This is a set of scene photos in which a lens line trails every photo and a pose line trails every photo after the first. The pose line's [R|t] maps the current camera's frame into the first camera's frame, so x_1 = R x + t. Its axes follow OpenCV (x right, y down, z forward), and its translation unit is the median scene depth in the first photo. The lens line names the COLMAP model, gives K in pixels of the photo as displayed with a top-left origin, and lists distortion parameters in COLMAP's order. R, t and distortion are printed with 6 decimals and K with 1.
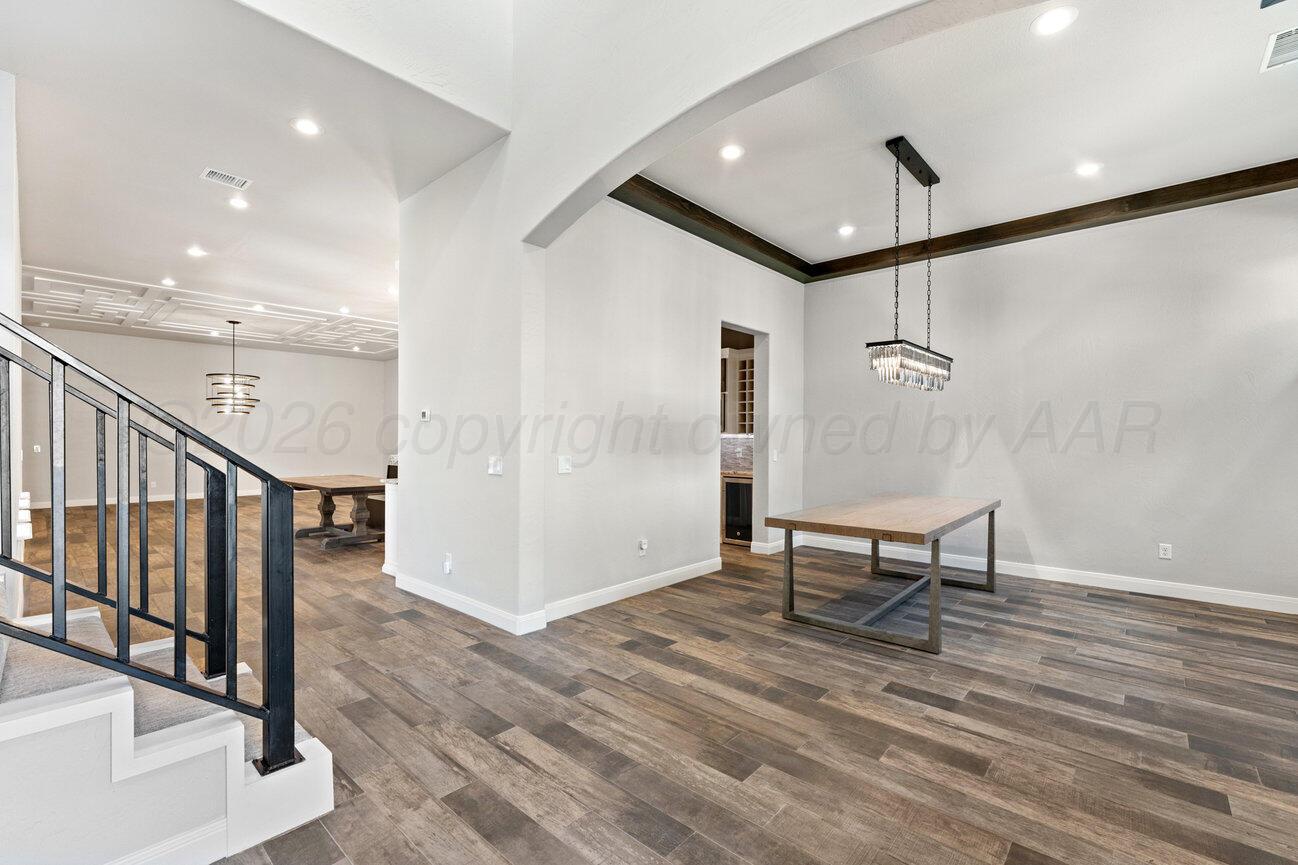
lens RADIAL K [[560.6, 0, 649.0], [0, 560.6, 432.5], [0, 0, 1]] dist [-0.001437, -0.000178]
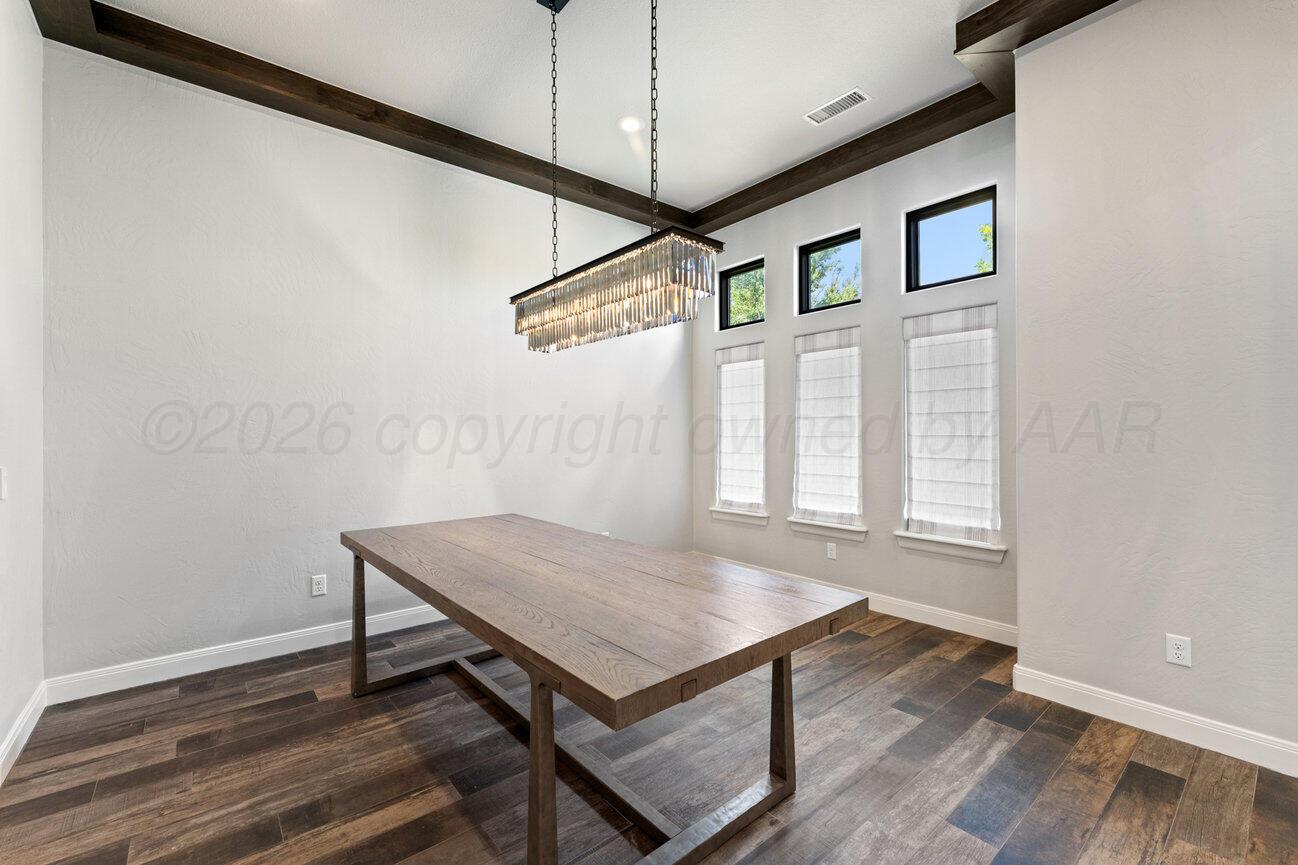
lens RADIAL K [[542.6, 0, 646.3], [0, 542.6, 437.6], [0, 0, 1]] dist [-0.000103, -0.000080]
pose [[0.141264, -0.021594, 0.989736, -0.109732], [-0.008964, 0.999693, 0.023090, -0.001769], [-0.989931, -0.012133, 0.141027, 1.402875]]
